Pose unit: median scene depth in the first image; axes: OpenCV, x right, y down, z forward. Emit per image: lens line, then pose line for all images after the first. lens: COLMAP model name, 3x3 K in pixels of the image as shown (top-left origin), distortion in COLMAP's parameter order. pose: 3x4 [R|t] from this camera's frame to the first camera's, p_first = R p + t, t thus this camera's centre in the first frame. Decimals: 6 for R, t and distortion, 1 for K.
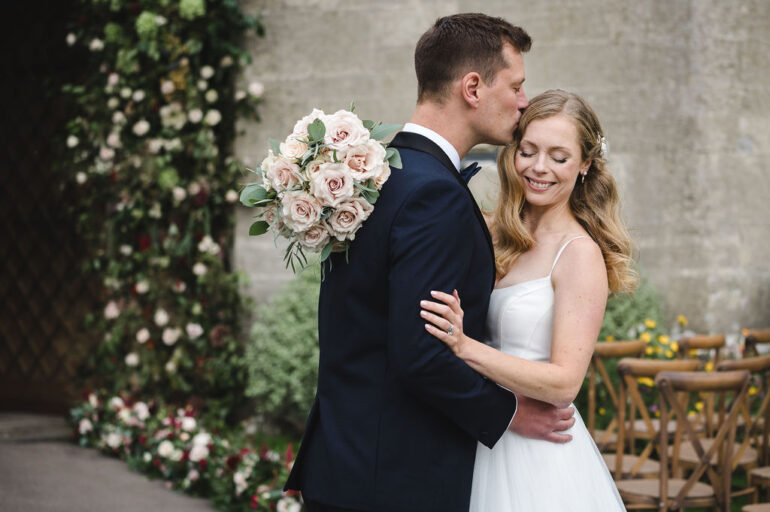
lens RADIAL K [[1840.9, 0, 383.9], [0, 1840.9, 251.8], [0, 0, 1]] dist [-0.185155, 0.000000]
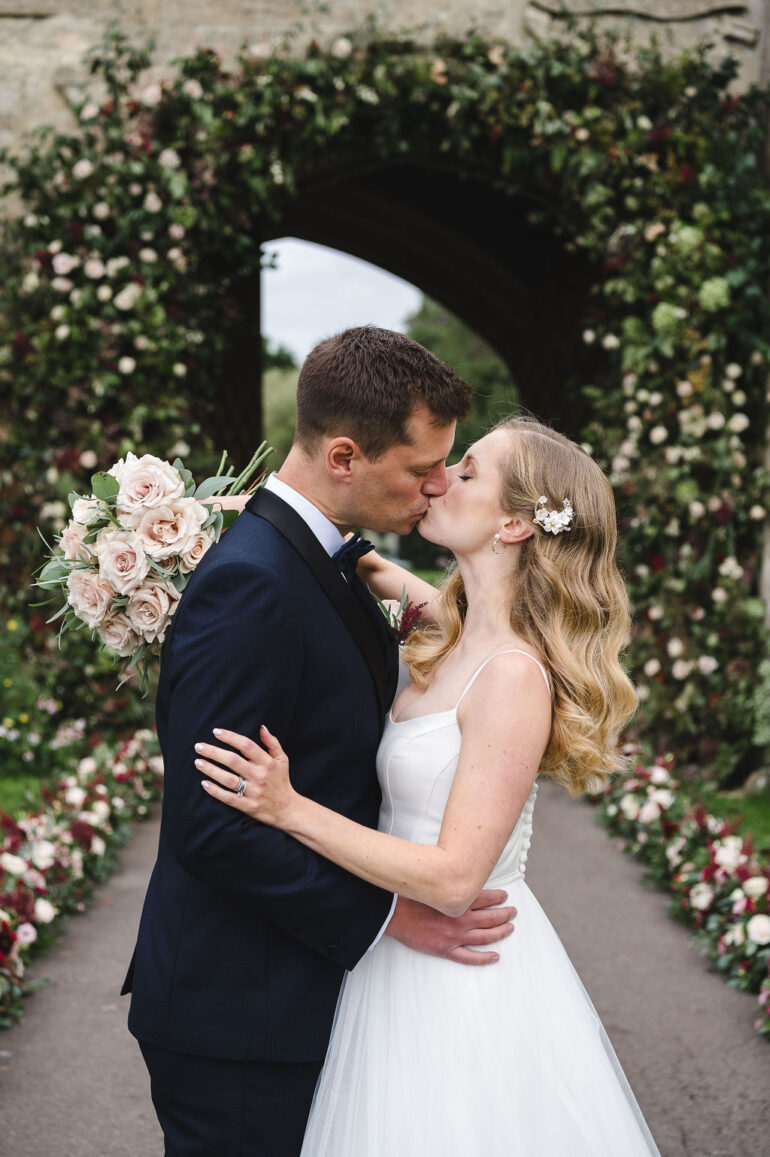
lens RADIAL K [[1865.5, 0, 360.2], [0, 1865.5, 579.2], [0, 0, 1]] dist [0.040362, 0.000000]
pose [[0.923324, 0.027713, -0.383021, 0.085597], [-0.021798, 0.999567, 0.019776, -0.012251], [0.383403, -0.009911, 0.923528, 0.104193]]
